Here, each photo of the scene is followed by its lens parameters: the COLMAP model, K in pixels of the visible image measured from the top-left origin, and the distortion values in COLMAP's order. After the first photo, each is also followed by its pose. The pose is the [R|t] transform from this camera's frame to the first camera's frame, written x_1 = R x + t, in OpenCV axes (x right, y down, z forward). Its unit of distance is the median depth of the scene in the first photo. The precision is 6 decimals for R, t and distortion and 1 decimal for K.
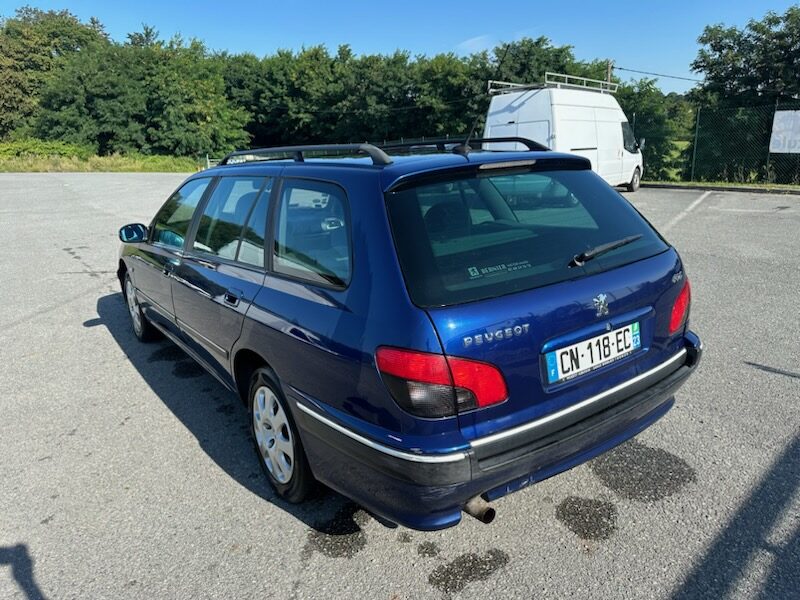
lens RADIAL K [[565.5, 0, 399.5], [0, 565.5, 302.5], [0, 0, 1]] dist [0.013774, -0.013949]
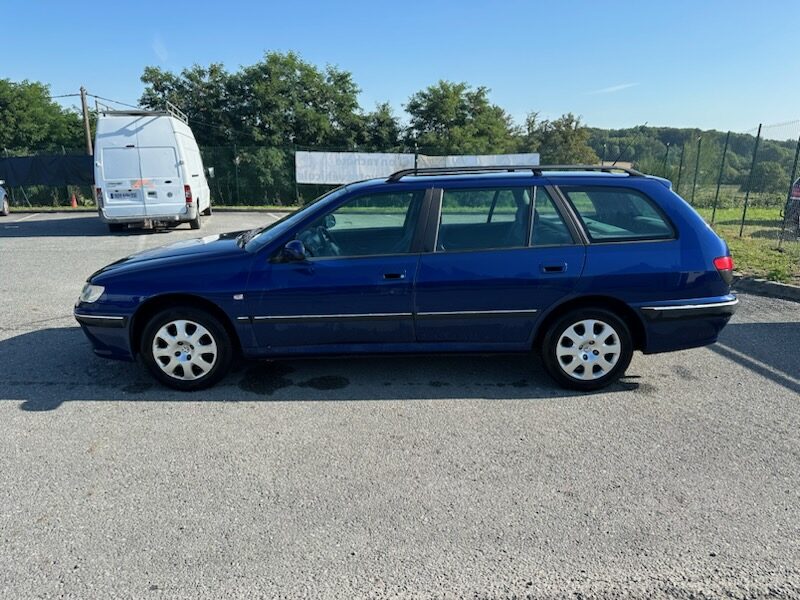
lens RADIAL K [[565.5, 0, 399.5], [0, 565.5, 302.0], [0, 0, 1]] dist [0.013774, -0.013949]
pose [[0.569010, -0.153132, 0.807947, -0.310681], [0.194295, 0.979726, 0.048854, -0.013233], [-0.799048, 0.129181, 0.587226, 0.084060]]
